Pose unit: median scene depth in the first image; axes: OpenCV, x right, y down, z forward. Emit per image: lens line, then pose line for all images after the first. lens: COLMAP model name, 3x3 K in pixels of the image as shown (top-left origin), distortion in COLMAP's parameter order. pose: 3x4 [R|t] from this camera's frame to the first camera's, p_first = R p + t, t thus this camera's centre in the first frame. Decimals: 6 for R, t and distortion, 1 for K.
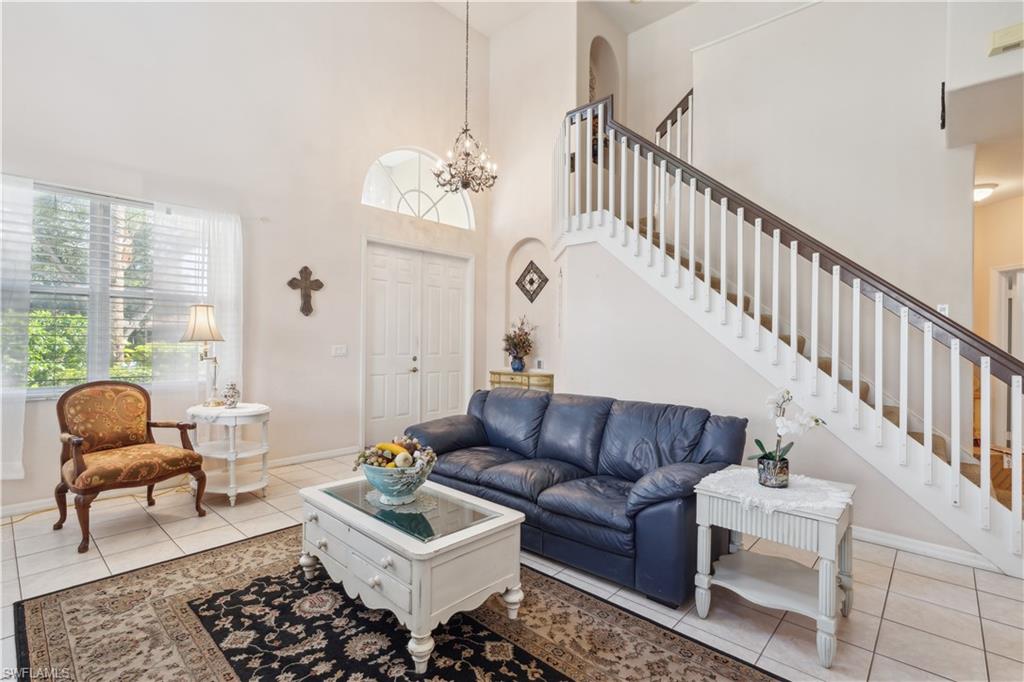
lens RADIAL K [[476.5, 0, 512.1], [0, 476.5, 339.2], [0, 0, 1]] dist [-0.021109, -0.000394]
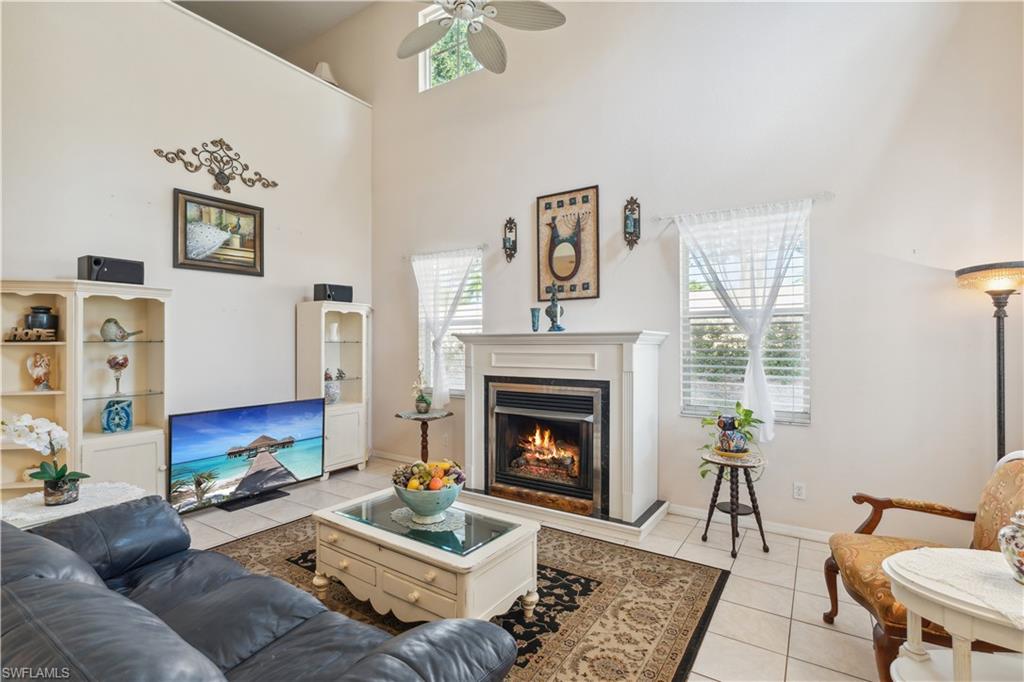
lens RADIAL K [[478.2, 0, 501.6], [0, 478.2, 344.7], [0, 0, 1]] dist [-0.000202, -0.000221]
pose [[-0.989819, -0.001261, -0.142329, -0.257211], [-0.000866, 0.999996, -0.002841, -0.049337], [0.142331, -0.002689, -0.989815, 2.158368]]
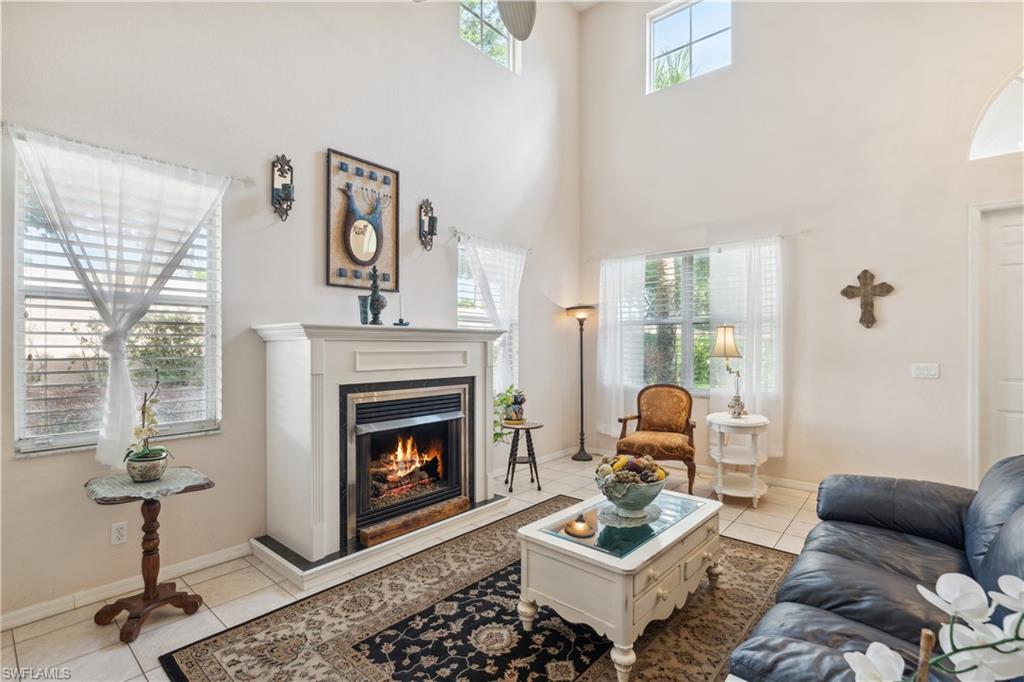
lens RADIAL K [[477.5, 0, 516.5], [0, 477.5, 344.8], [0, 0, 1]] dist [-0.001482, -0.000083]
pose [[0.032380, -0.004448, -0.999466, 0.849659], [0.003169, 0.999986, -0.004348, -0.037570], [0.999471, -0.003026, 0.032393, 0.748120]]
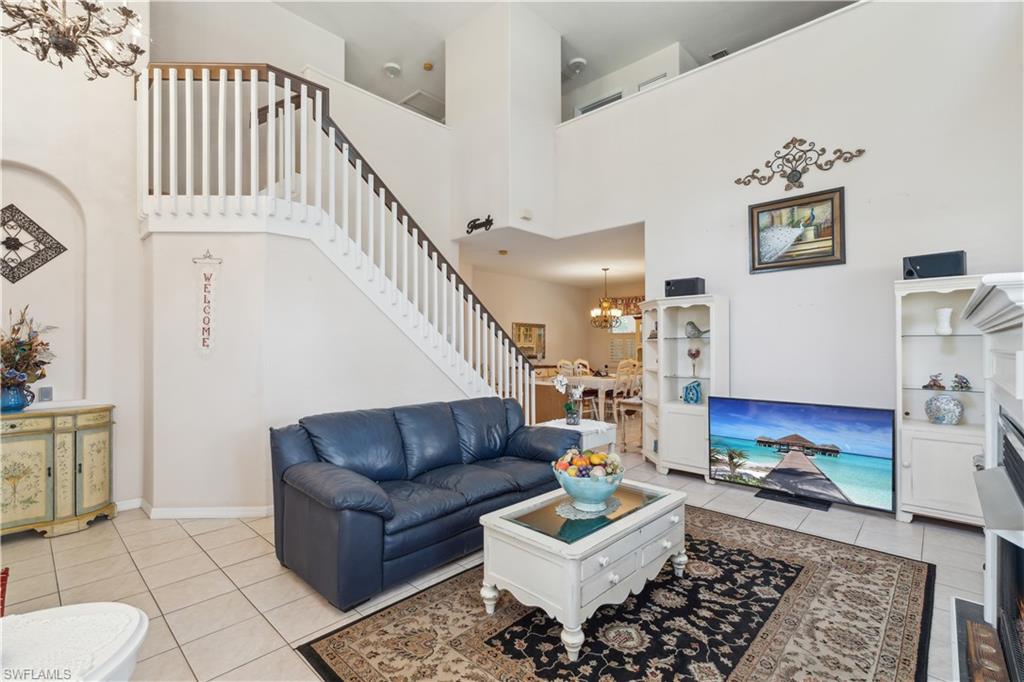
lens RADIAL K [[457.7, 0, 513.8], [0, 457.7, 352.4], [0, 0, 1]] dist [0.000281, 0.000043]
pose [[0.016294, -0.022617, 0.999611, -1.329405], [-0.005783, 0.999725, 0.022714, -0.037686], [-0.999851, -0.006150, 0.016158, 1.210132]]
